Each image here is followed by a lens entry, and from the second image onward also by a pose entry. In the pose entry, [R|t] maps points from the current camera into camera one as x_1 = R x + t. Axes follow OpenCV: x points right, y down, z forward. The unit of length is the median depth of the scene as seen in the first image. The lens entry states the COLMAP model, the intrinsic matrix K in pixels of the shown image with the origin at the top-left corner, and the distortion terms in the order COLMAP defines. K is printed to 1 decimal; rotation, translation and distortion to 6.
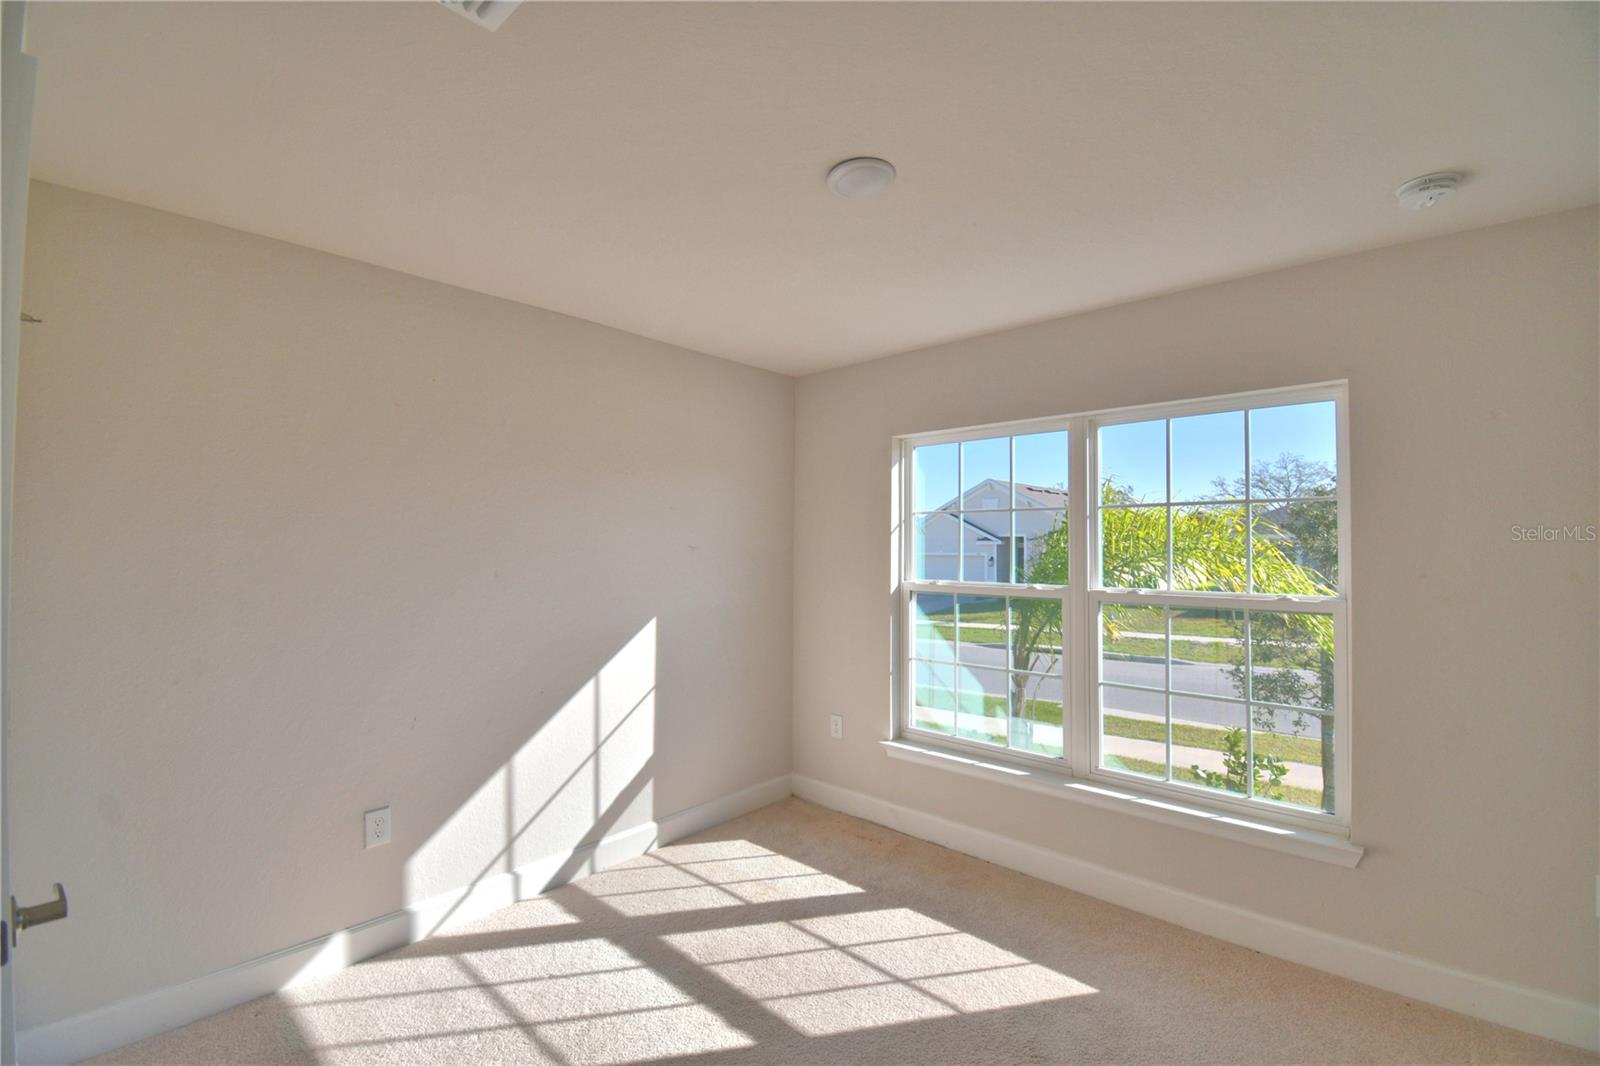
lens RADIAL K [[703.0, 0, 793.4], [0, 703.0, 534.1], [0, 0, 1]] dist [0.011886, -0.018767]
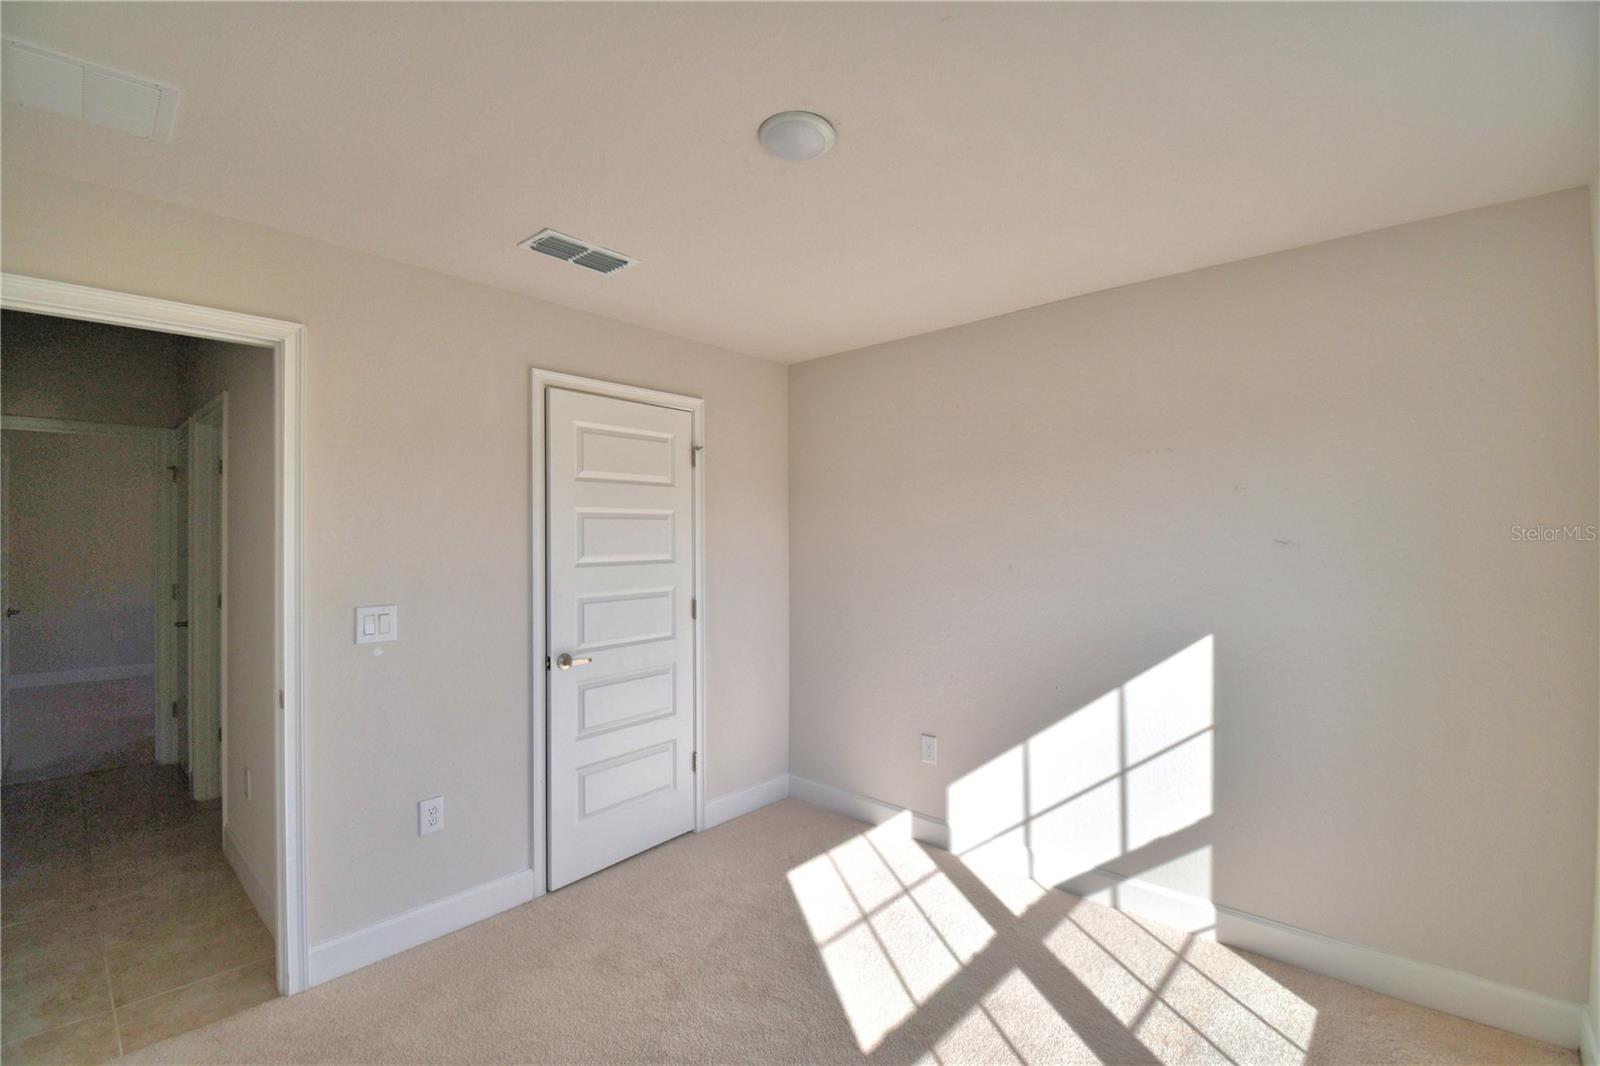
lens RADIAL K [[703.0, 0, 792.5], [0, 703.0, 534.5], [0, 0, 1]] dist [0.011886, -0.018767]
pose [[-0.000450, -0.007144, -0.999974, 0.609360], [0.016714, 0.999835, -0.007150, 0.009759], [0.999860, -0.016717, -0.000330, 0.601650]]
